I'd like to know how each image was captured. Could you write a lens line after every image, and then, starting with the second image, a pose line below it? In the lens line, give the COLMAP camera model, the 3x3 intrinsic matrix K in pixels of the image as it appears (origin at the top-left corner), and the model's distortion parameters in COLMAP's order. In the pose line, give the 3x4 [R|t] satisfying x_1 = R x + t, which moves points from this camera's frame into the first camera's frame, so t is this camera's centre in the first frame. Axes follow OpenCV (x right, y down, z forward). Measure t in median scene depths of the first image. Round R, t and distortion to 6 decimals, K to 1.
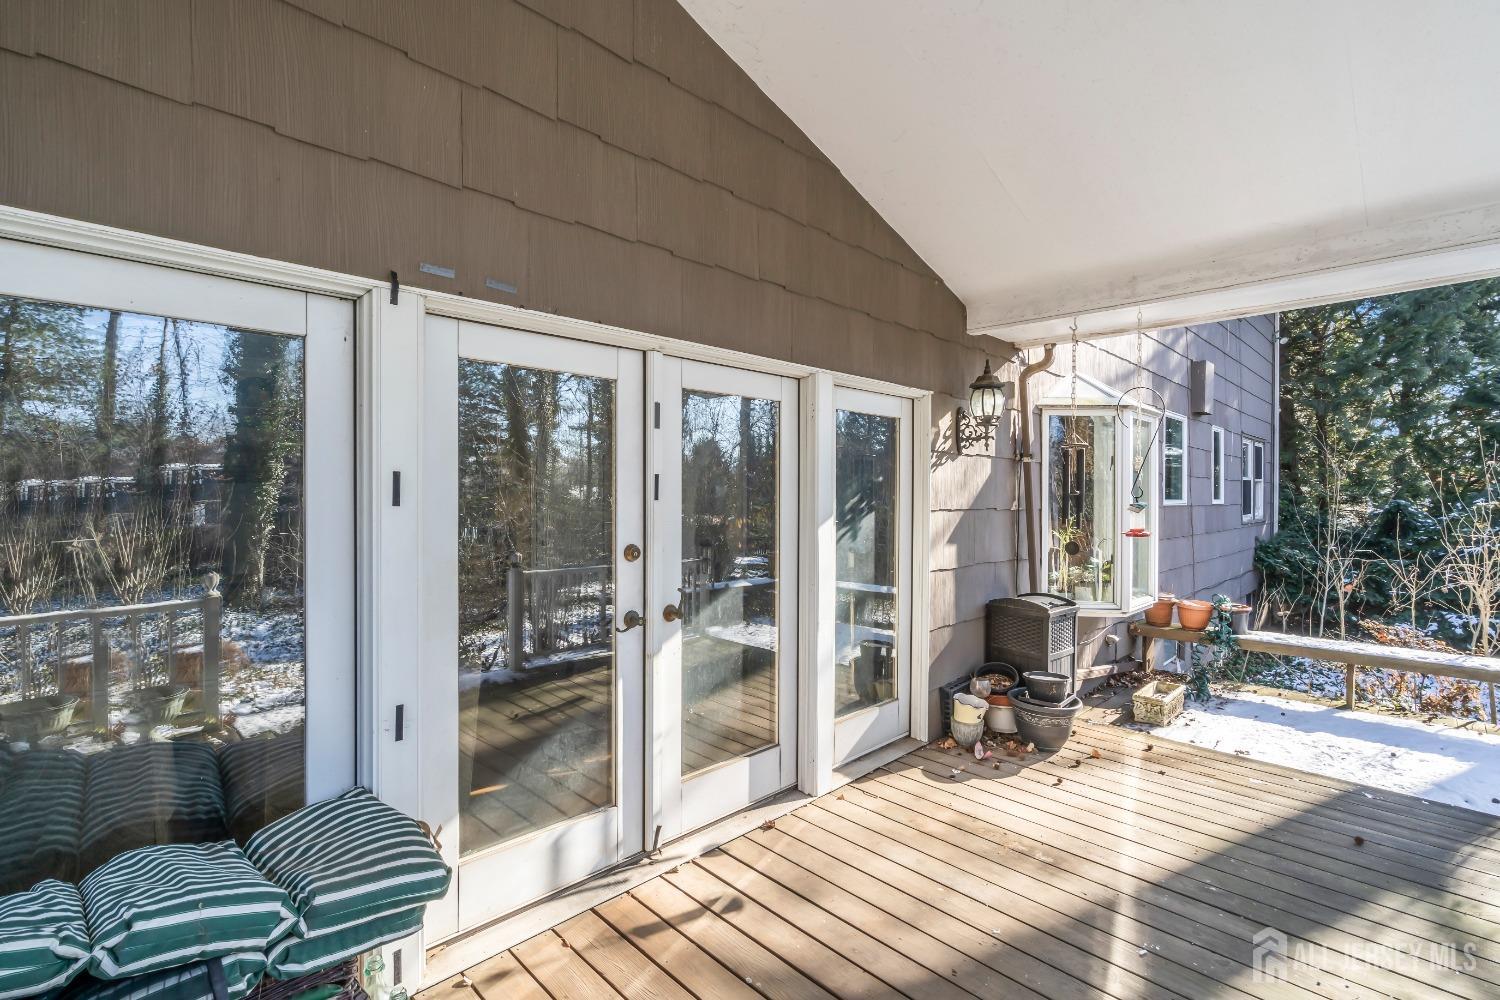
lens RADIAL K [[677.2, 0, 749.8], [0, 677.2, 501.7], [0, 0, 1]] dist [0.002579, 0.000325]
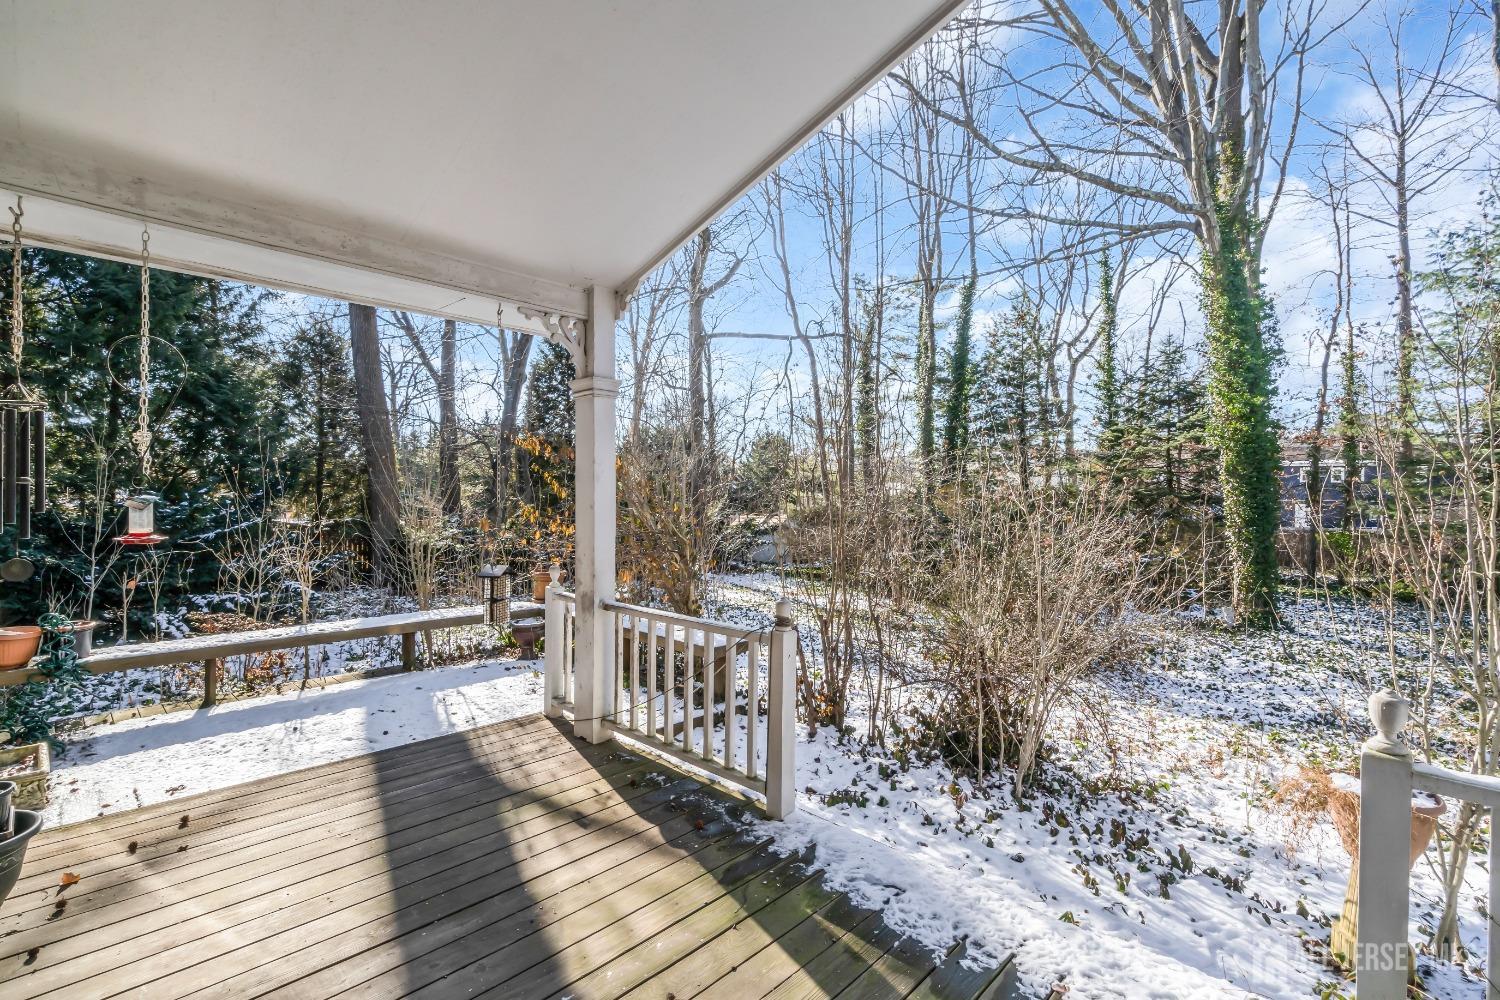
lens RADIAL K [[677.2, 0, 749.8], [0, 677.2, 496.3], [0, 0, 1]] dist [0.002579, 0.000325]
pose [[-0.057634, -0.005195, 0.998324, -0.181047], [-0.004076, 0.999979, 0.004969, -0.002340], [-0.998329, -0.003782, -0.057654, 0.384670]]
